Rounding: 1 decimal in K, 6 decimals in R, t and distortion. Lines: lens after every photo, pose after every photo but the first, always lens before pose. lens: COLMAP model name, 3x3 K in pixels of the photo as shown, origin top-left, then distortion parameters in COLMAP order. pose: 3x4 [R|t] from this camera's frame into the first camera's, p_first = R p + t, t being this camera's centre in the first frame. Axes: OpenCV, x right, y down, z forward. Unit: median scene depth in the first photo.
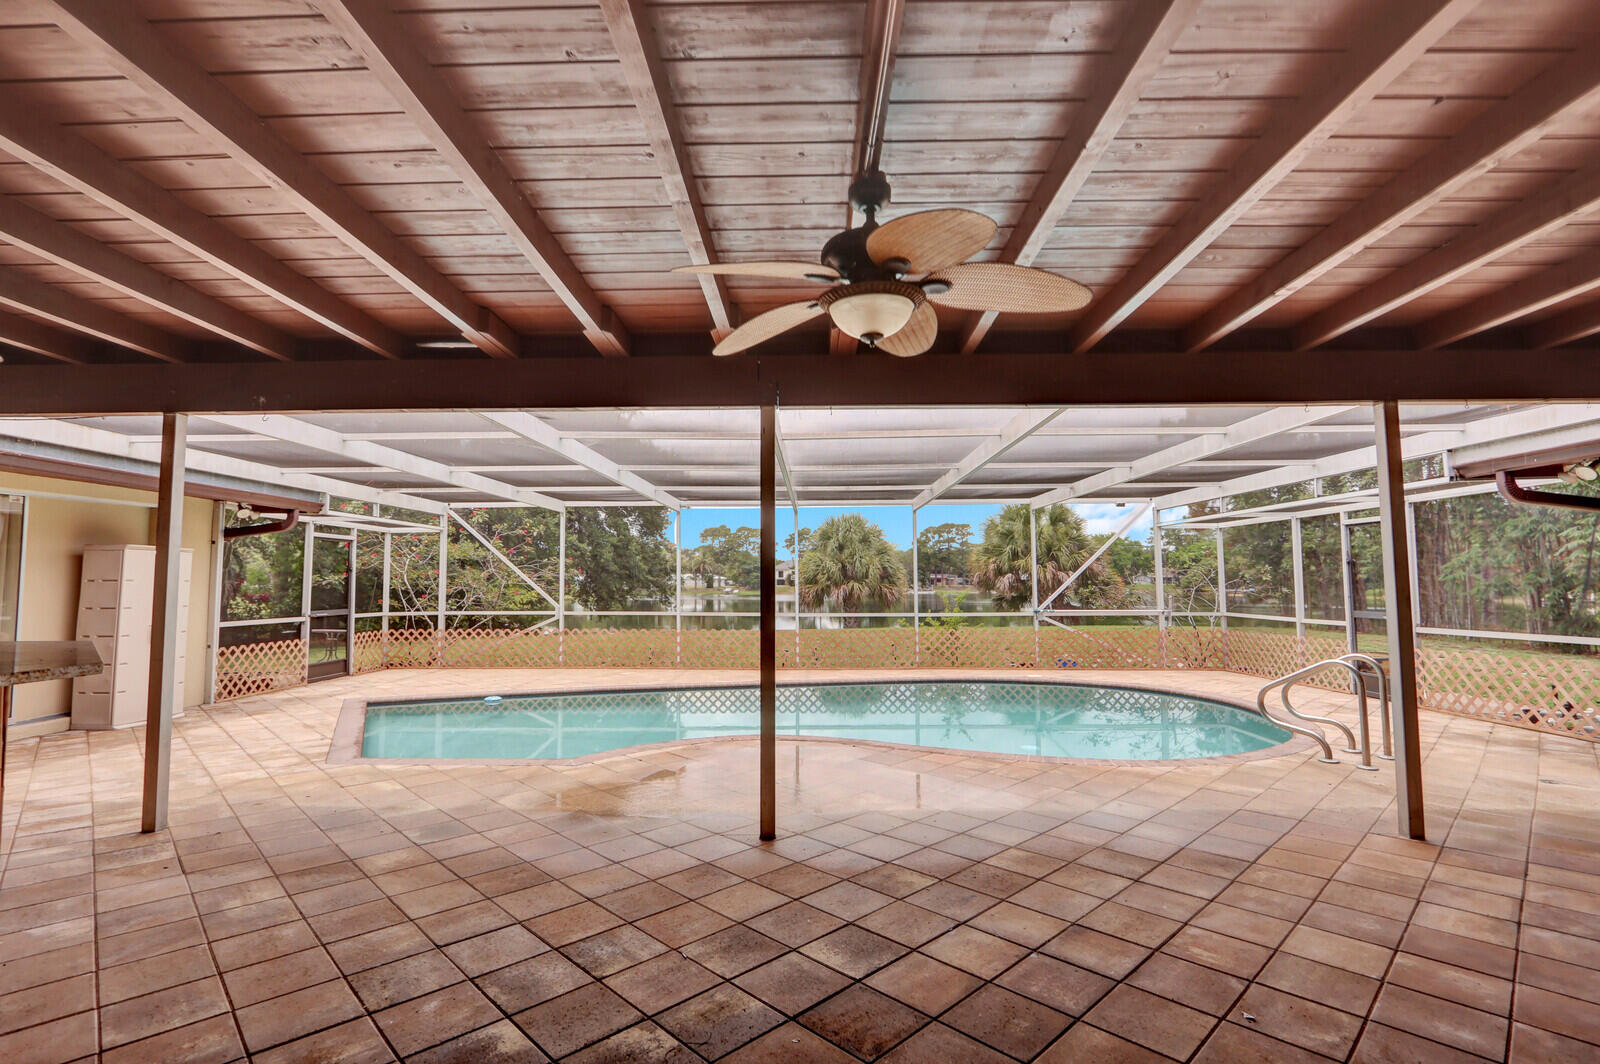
lens RADIAL K [[743.7, 0, 790.2], [0, 743.7, 523.8], [0, 0, 1]] dist [-0.001365, 0.000066]
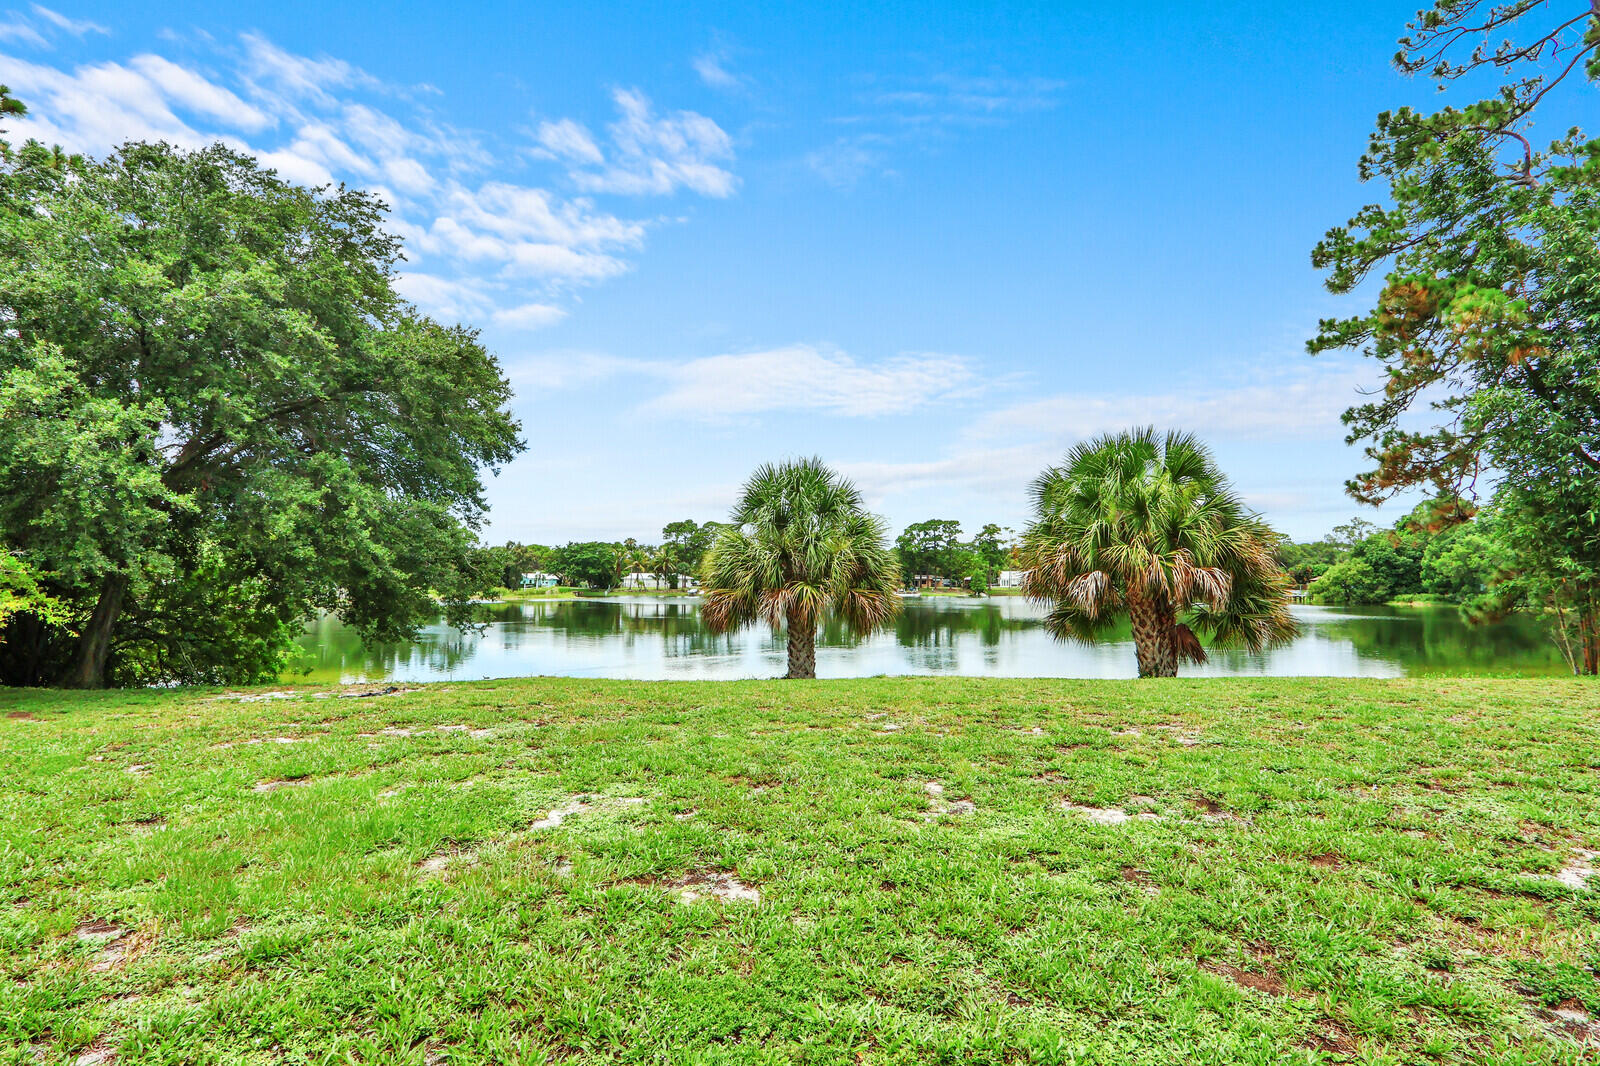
lens RADIAL K [[772.8, 0, 787.0], [0, 772.8, 534.3], [0, 0, 1]] dist [-0.010661, -0.000091]
pose [[0.999674, 0.007338, 0.024471, 0.058976], [-0.007718, 0.999851, 0.015472, 0.033319], [-0.024354, -0.015656, 0.999581, 0.442311]]
